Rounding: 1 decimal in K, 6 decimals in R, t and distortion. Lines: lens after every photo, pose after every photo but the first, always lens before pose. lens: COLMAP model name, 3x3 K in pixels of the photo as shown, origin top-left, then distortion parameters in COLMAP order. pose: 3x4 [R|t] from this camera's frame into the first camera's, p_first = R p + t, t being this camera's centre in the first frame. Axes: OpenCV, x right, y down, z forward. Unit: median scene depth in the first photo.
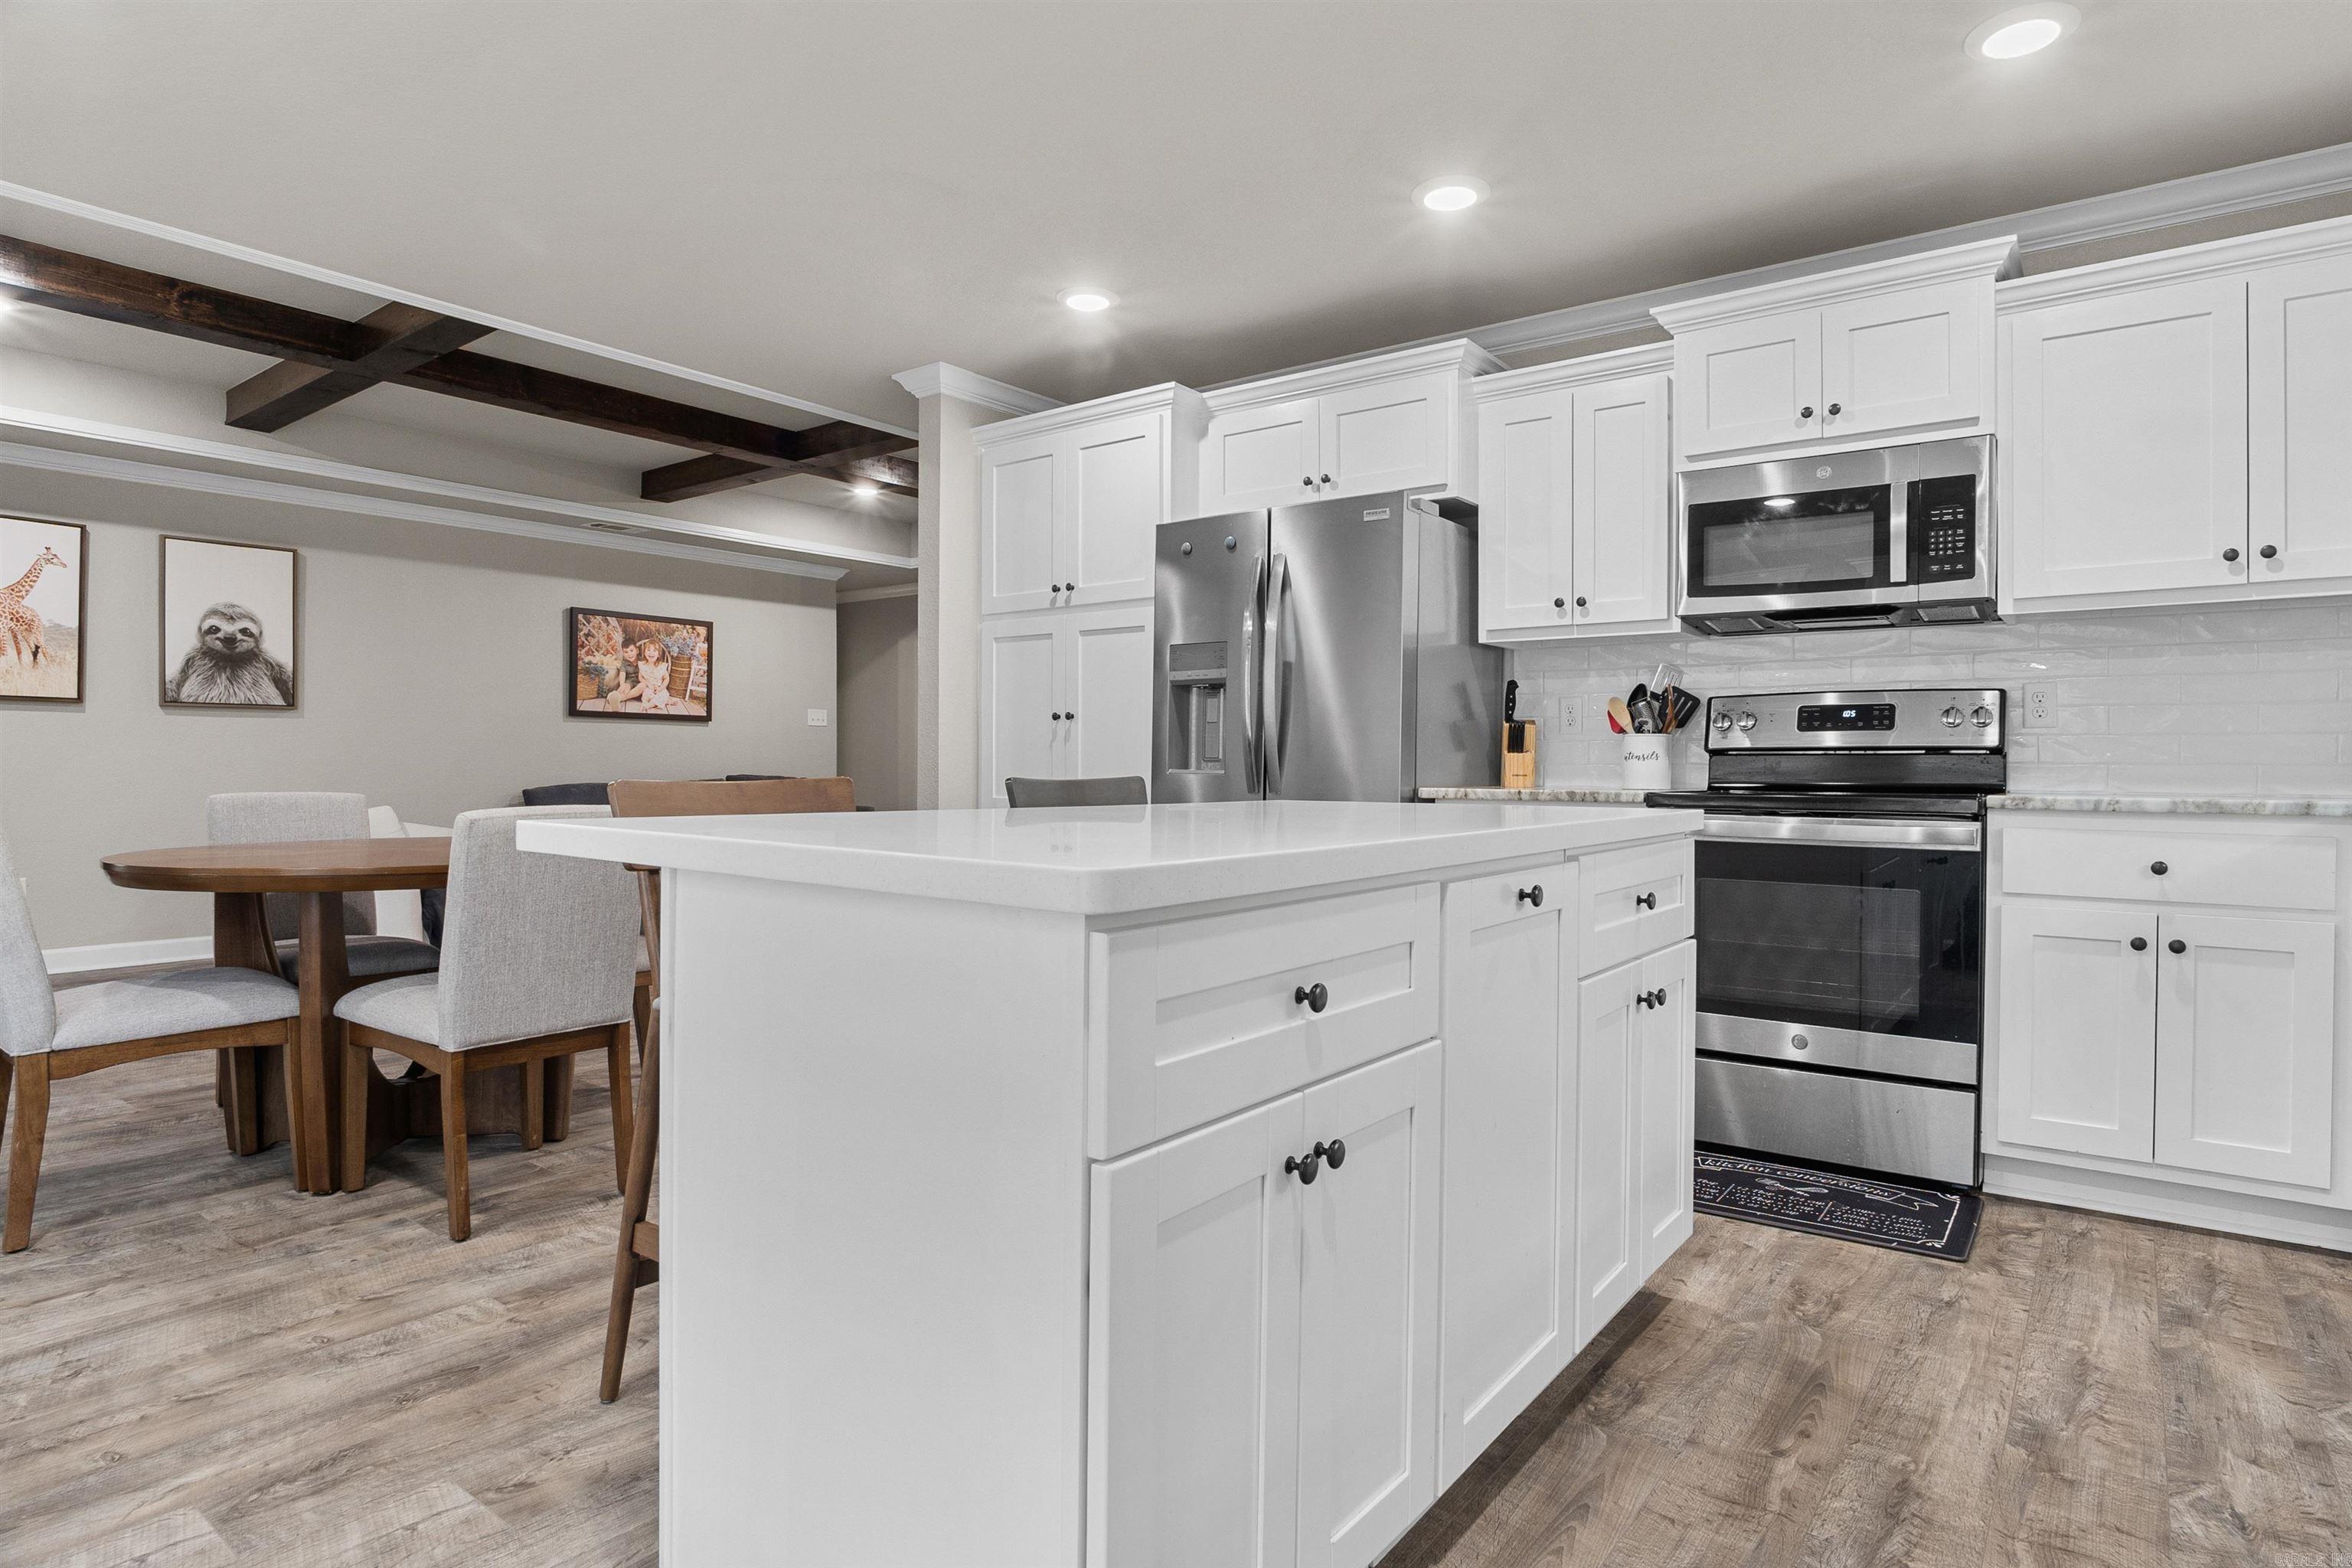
lens RADIAL K [[1259.7, 0, 1170.3], [0, 1259.7, 774.4], [0, 0, 1]] dist [-0.037454, 0.010634]
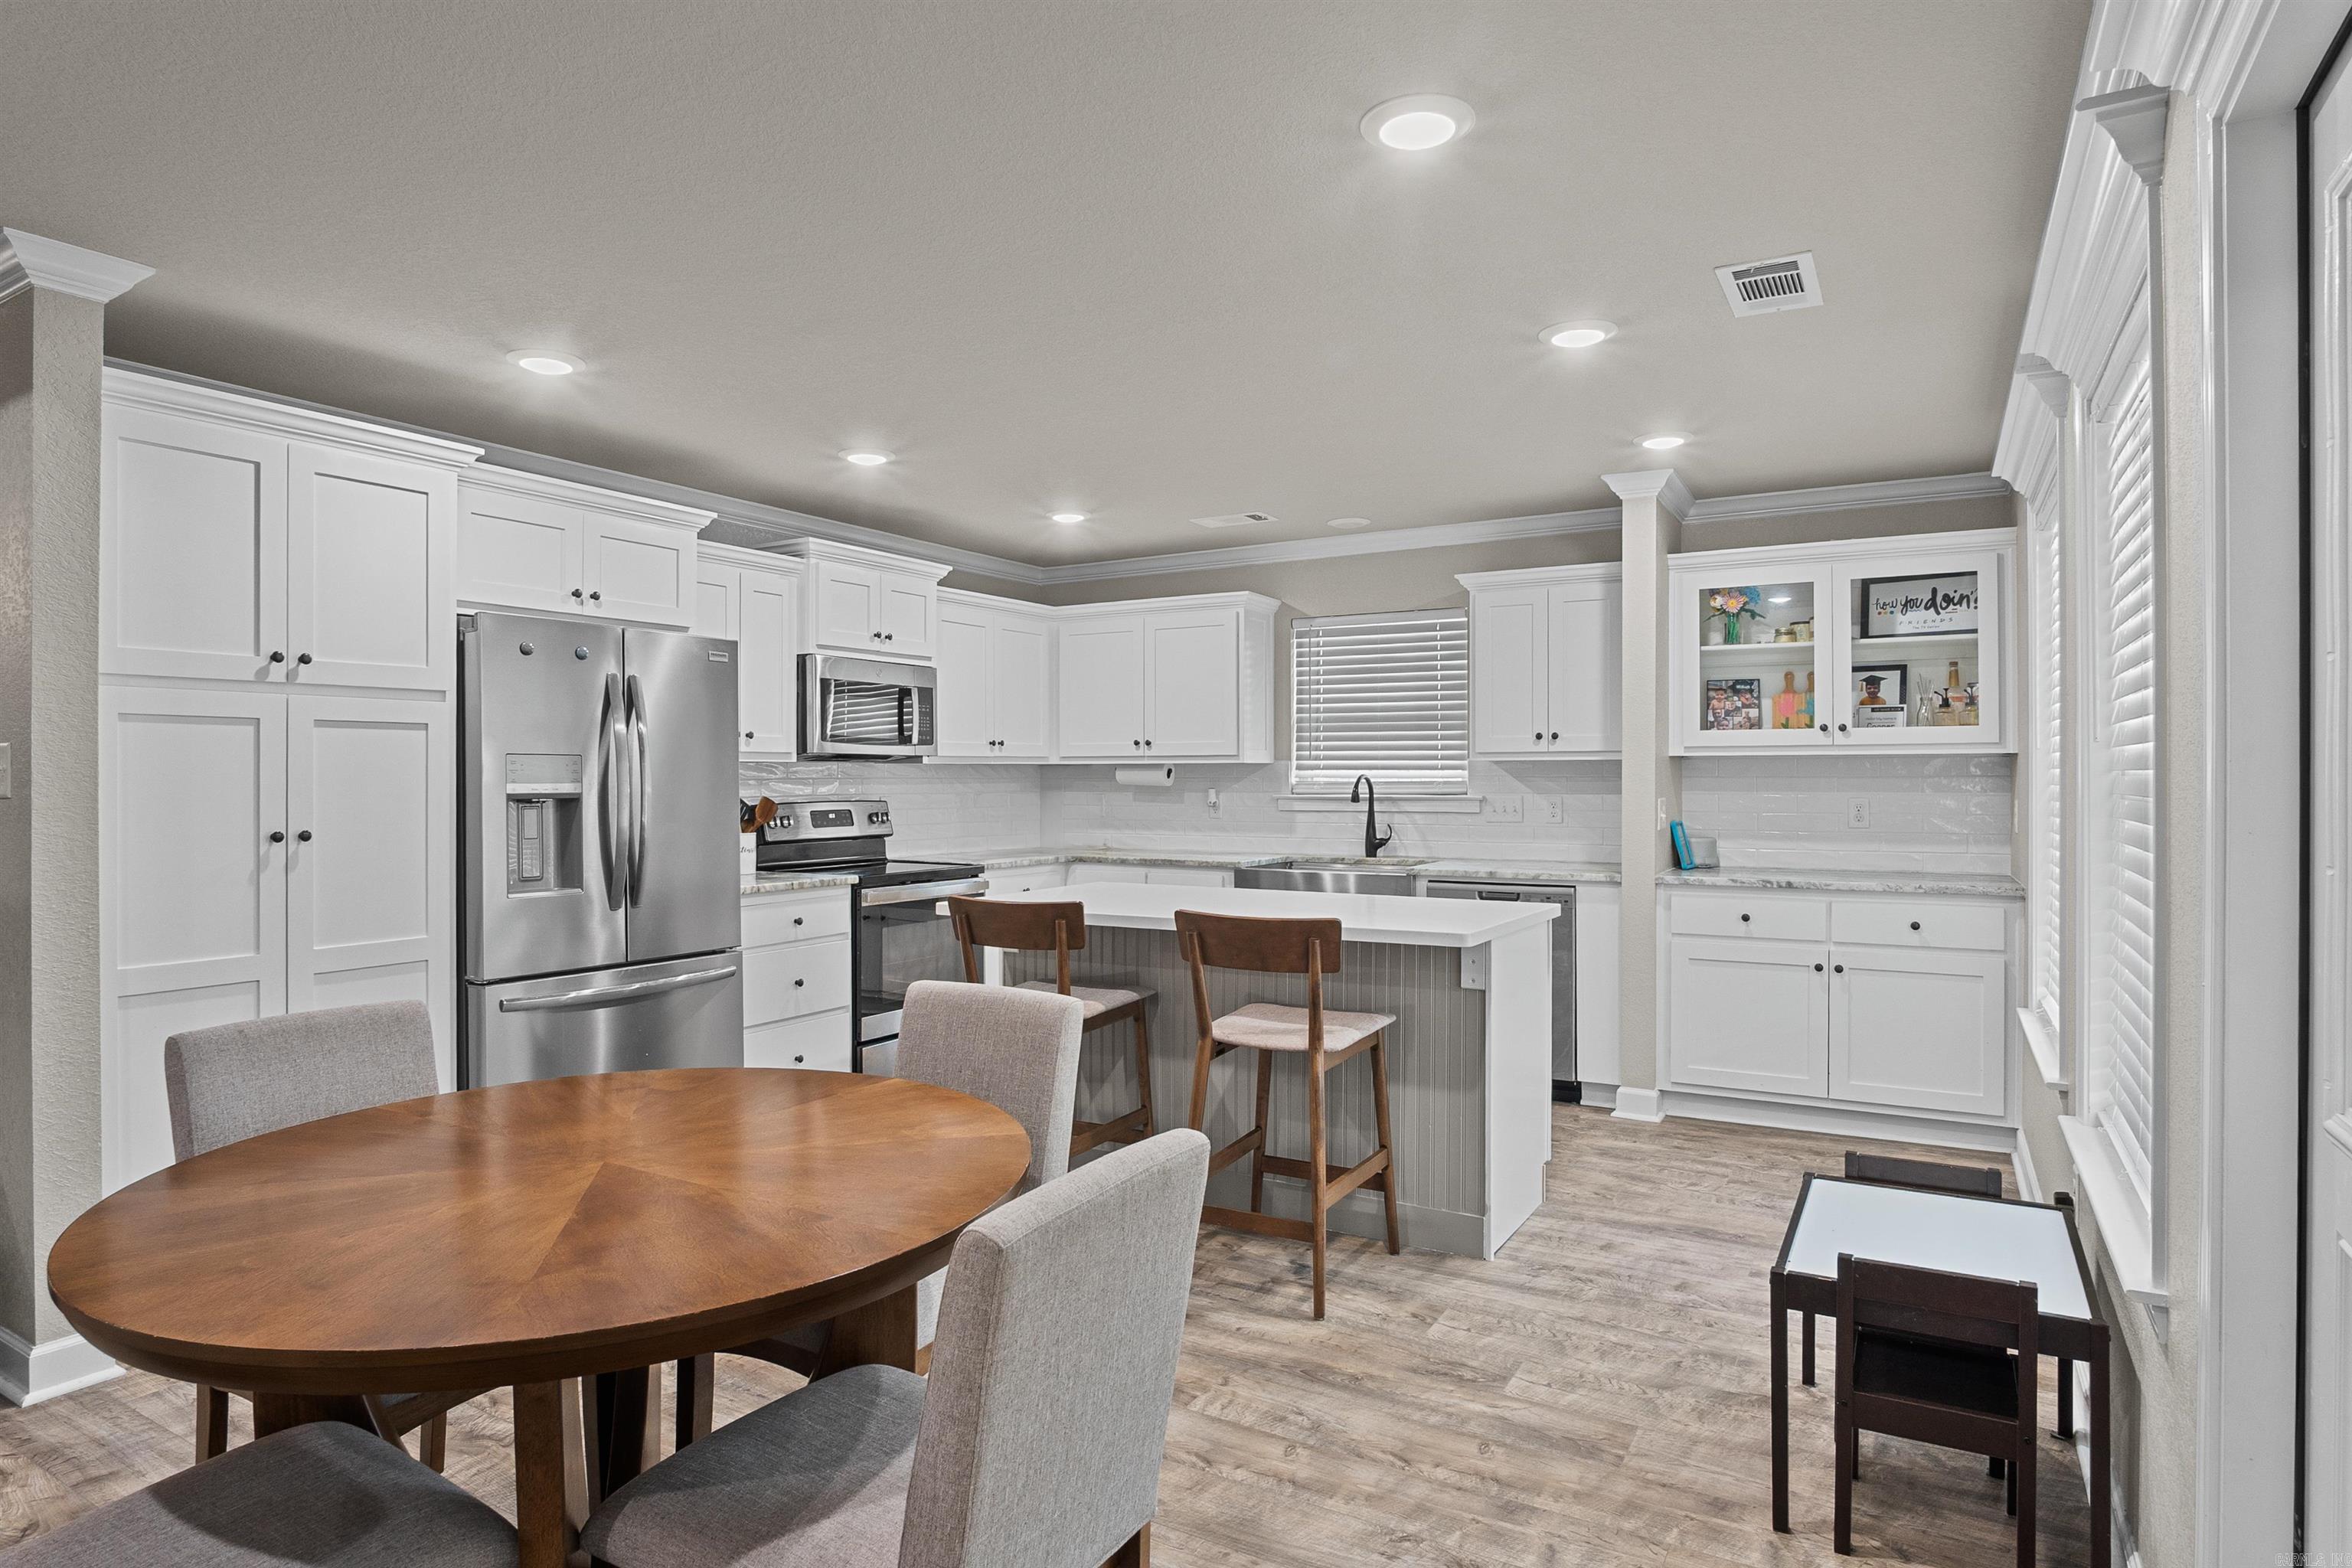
lens RADIAL K [[1259.7, 0, 1184.8], [0, 1259.7, 793.7], [0, 0, 1]] dist [-0.037454, 0.010634]
pose [[-0.114716, -0.017048, 0.993252, -0.996932], [0.007009, 0.999814, 0.017970, -0.093424], [-0.993374, 0.009023, -0.114576, 0.673380]]
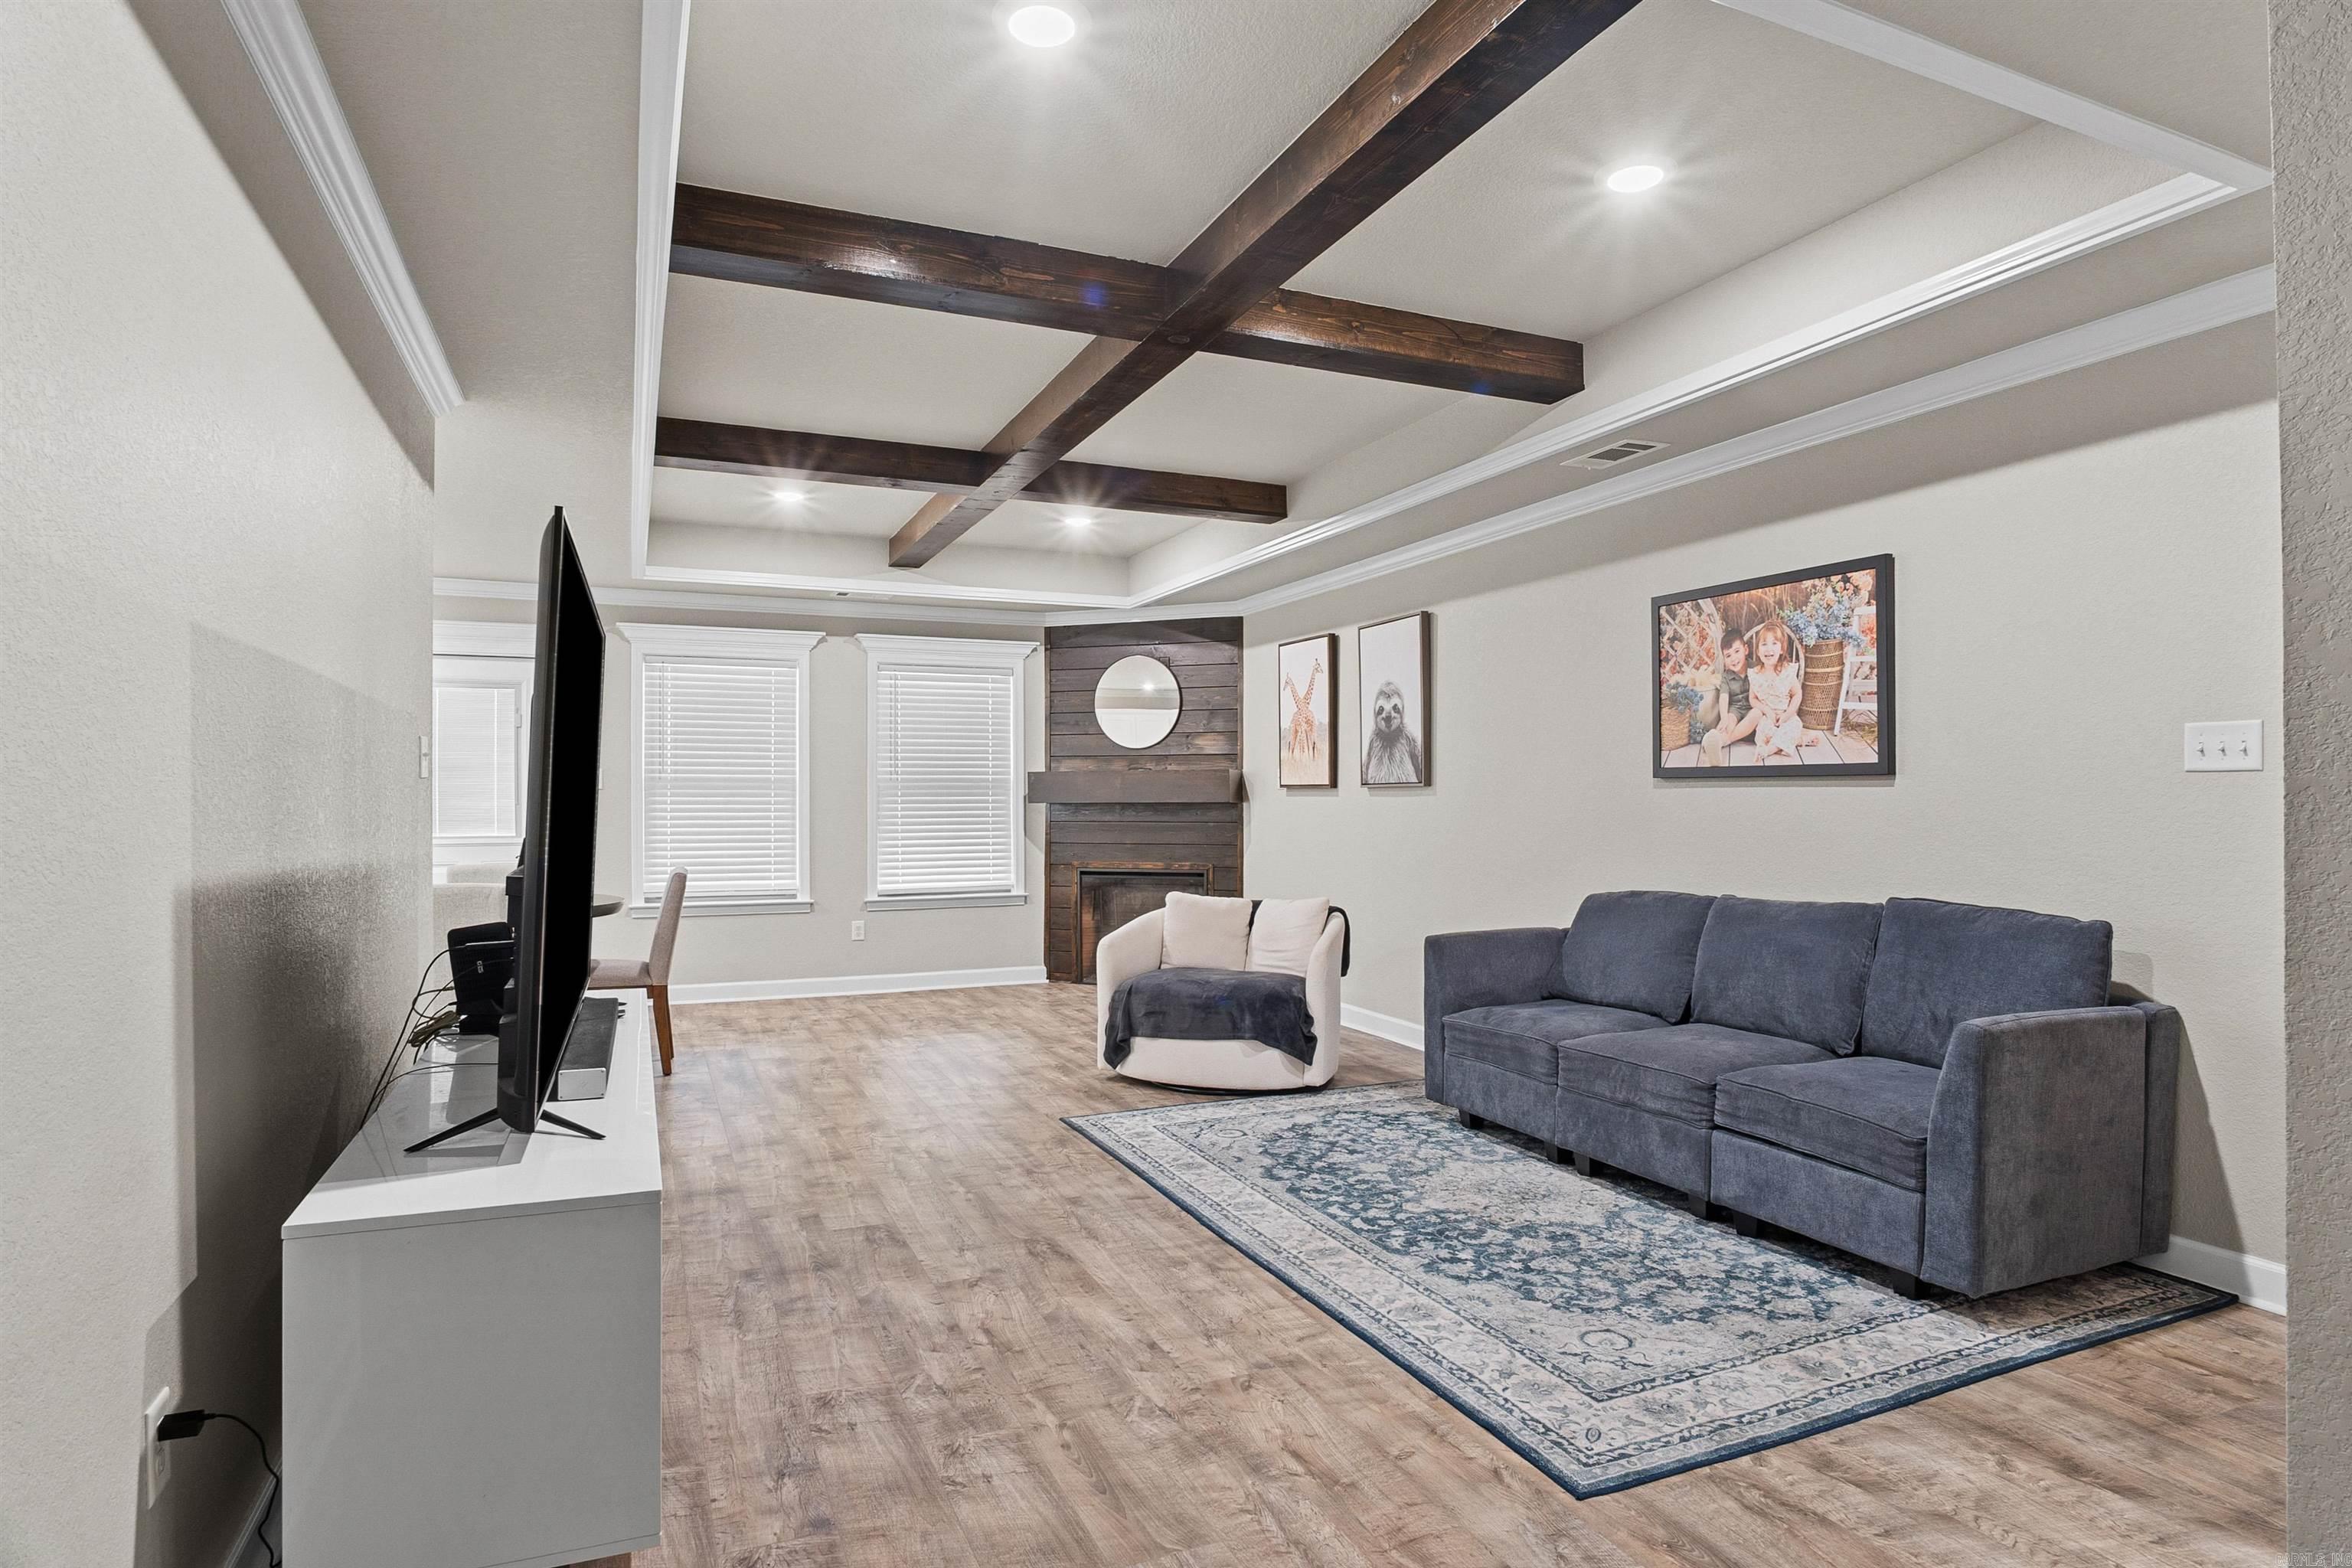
lens RADIAL K [[1259.7, 0, 1199.7], [0, 1259.7, 767.5], [0, 0, 1]] dist [-0.037454, 0.010634]
pose [[-0.477699, -0.026229, -0.878132, 0.327194], [-0.006988, 0.999636, -0.026056, -0.070682], [0.878496, -0.006311, -0.477709, 2.249937]]
